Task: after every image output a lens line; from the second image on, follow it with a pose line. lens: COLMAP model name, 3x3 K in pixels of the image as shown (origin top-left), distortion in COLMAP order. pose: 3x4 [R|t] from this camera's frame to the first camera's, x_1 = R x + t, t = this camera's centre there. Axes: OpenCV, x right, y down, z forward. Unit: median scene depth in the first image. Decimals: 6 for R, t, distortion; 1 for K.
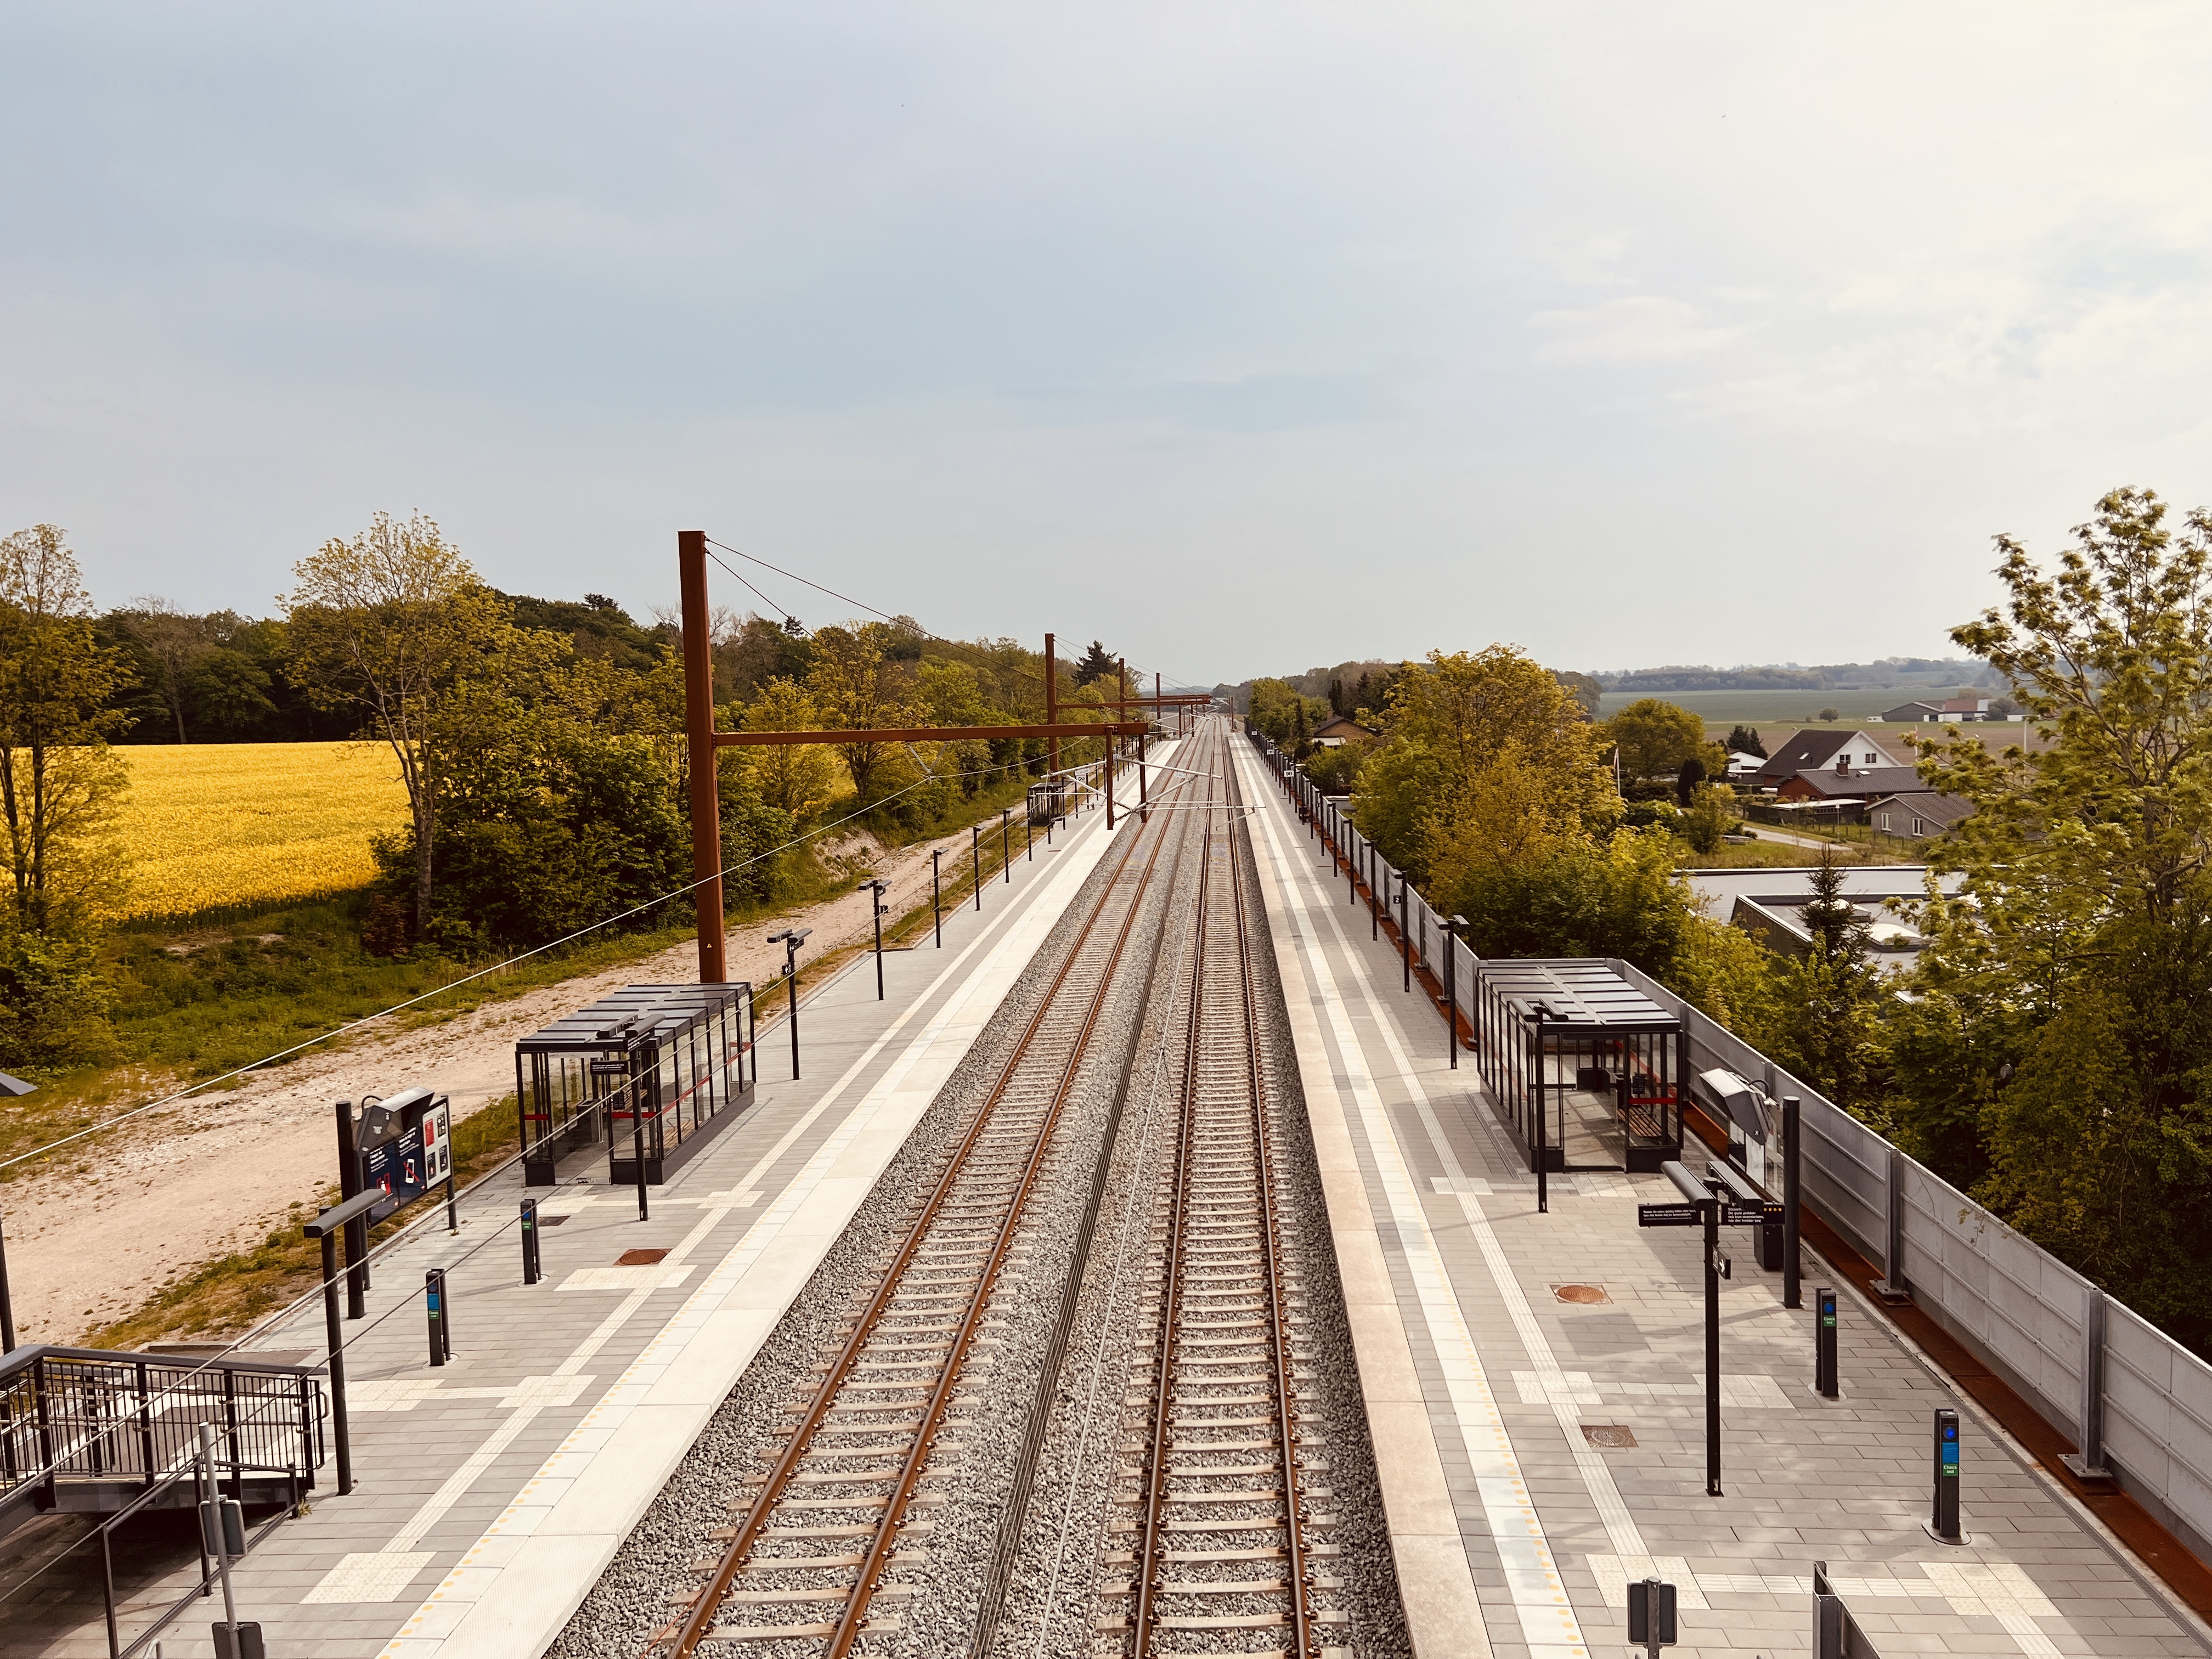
lens RADIAL K [[1656.3, 0, 1117.1], [0, 1656.3, 811.3], [0, 0, 1]] dist [0.066812, -0.075965]
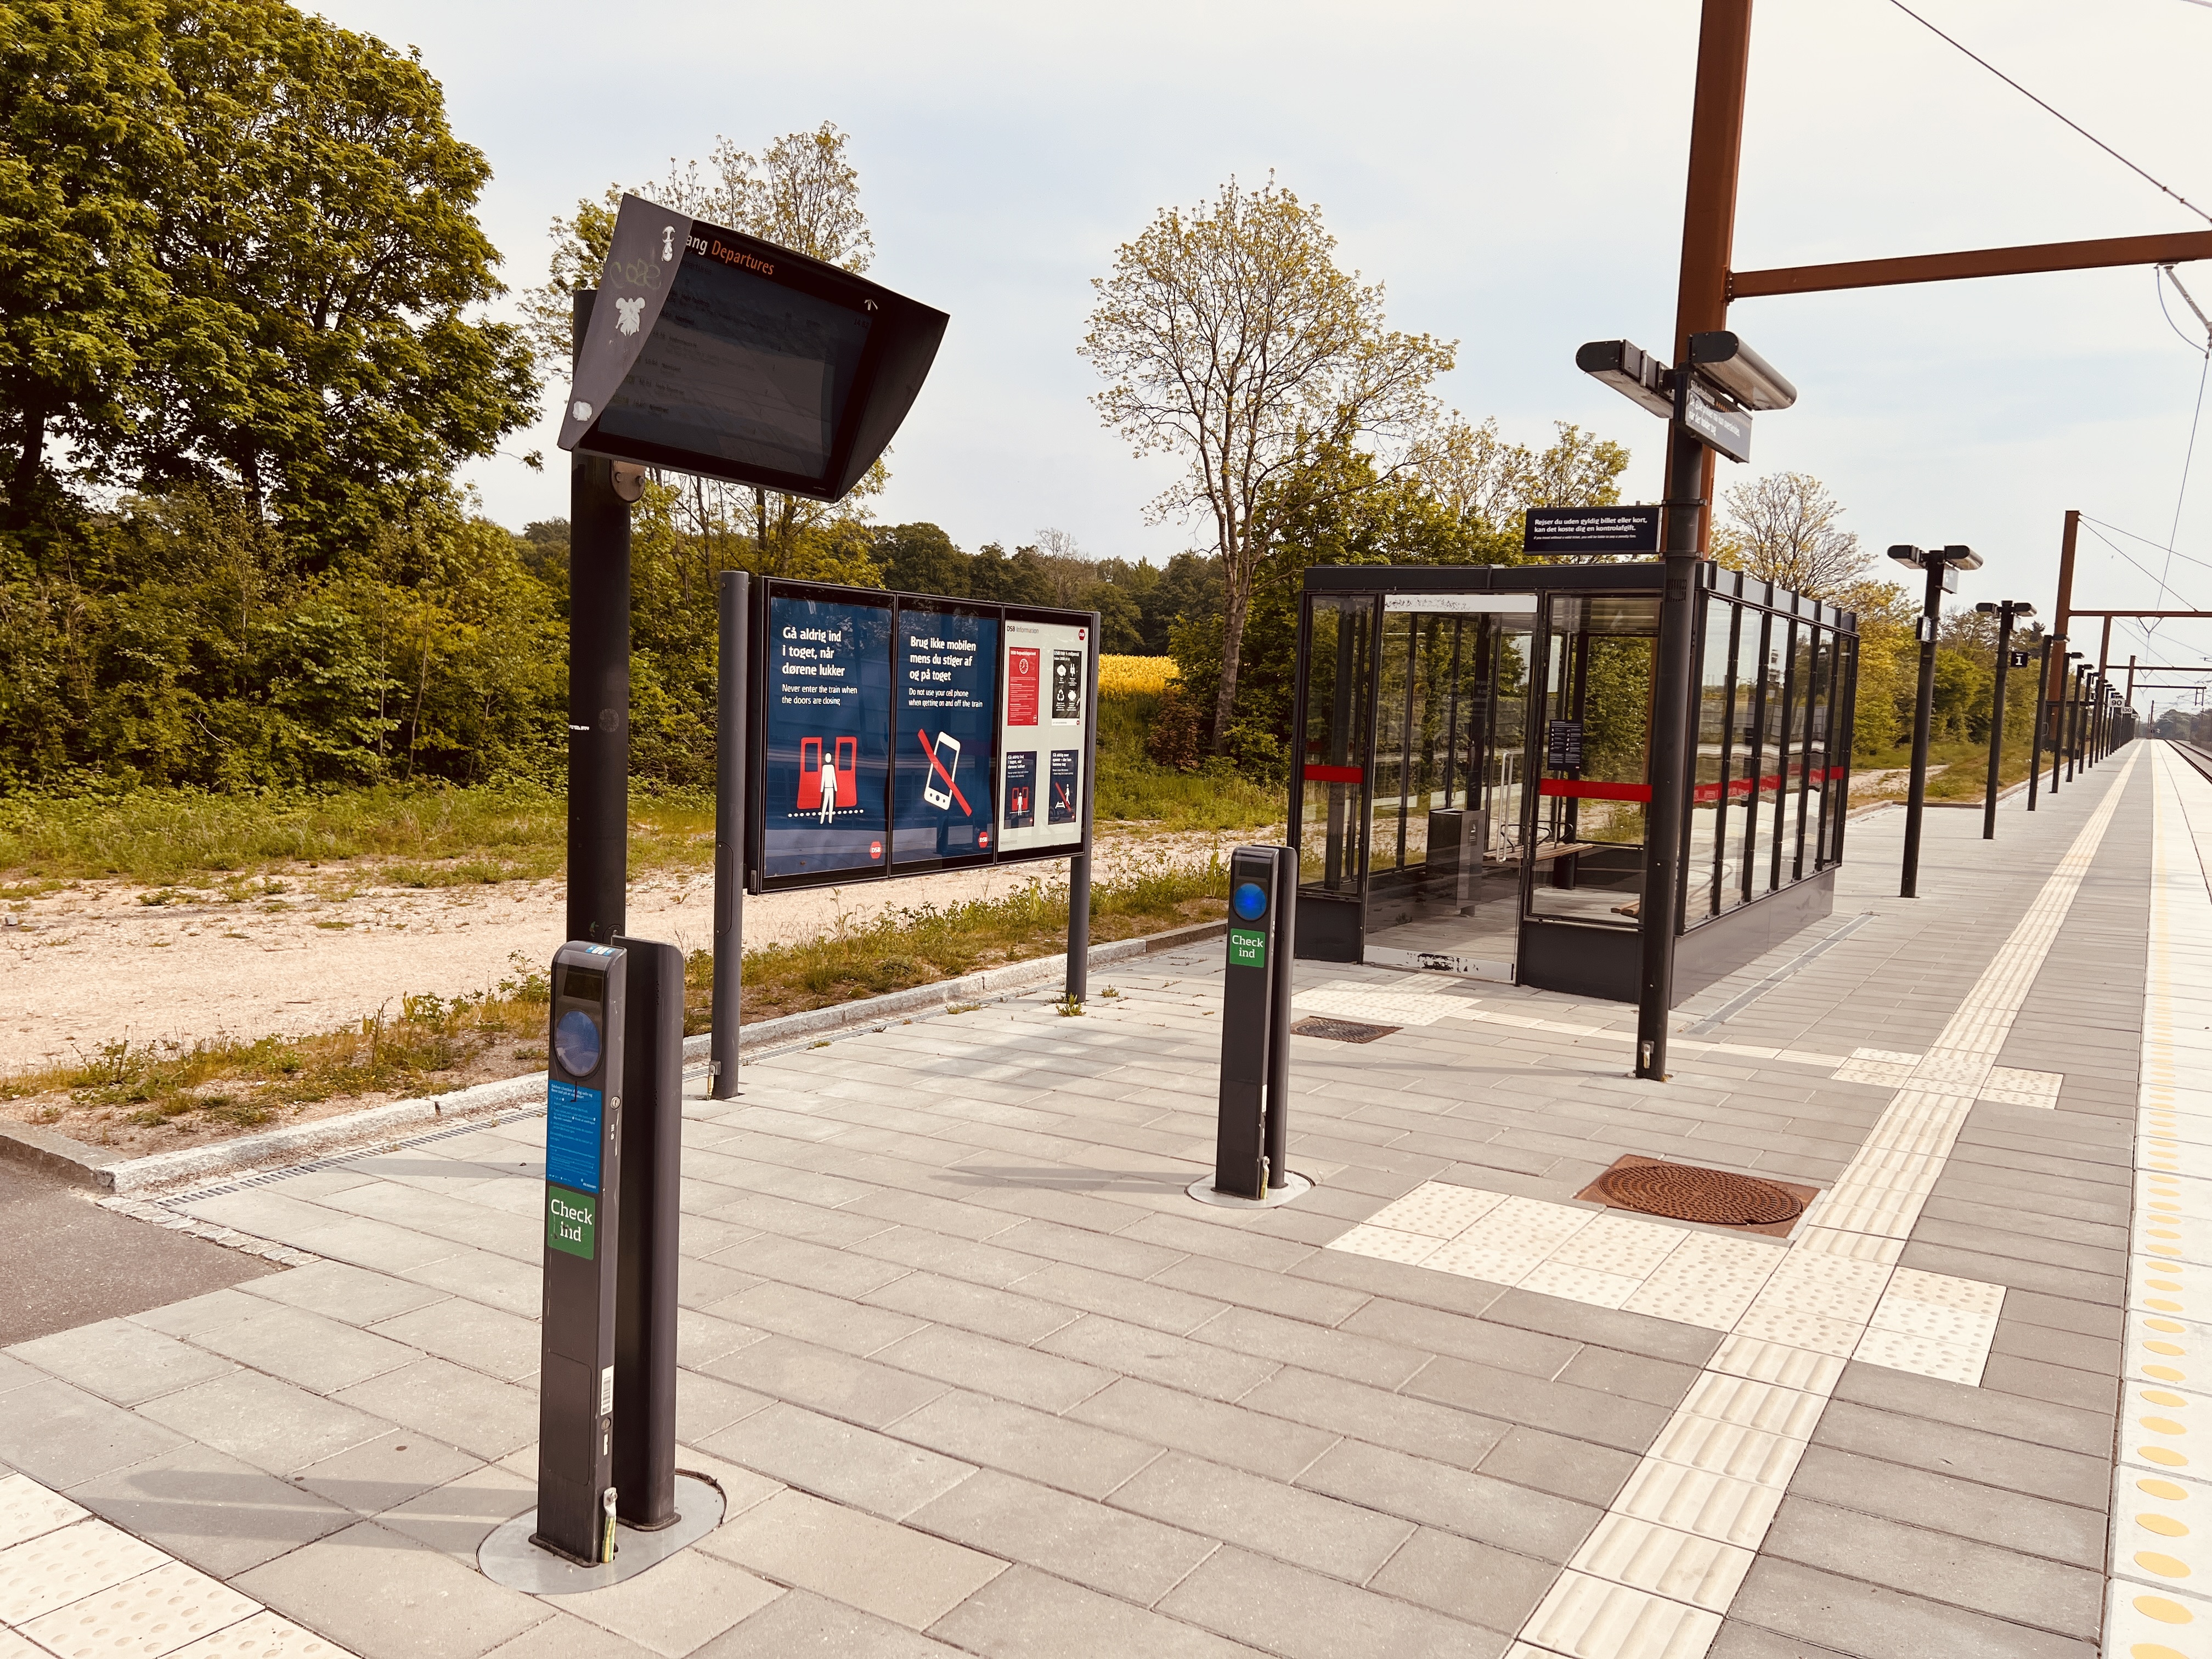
lens RADIAL K [[1656.3, 0, 1117.1], [0, 1656.3, 811.3], [0, 0, 1]] dist [0.066812, -0.075965]
pose [[0.880568, 0.100753, -0.463086, -0.185687], [-0.102193, 0.994520, 0.022053, 0.159198], [0.462770, 0.027905, 0.886039, 0.554095]]
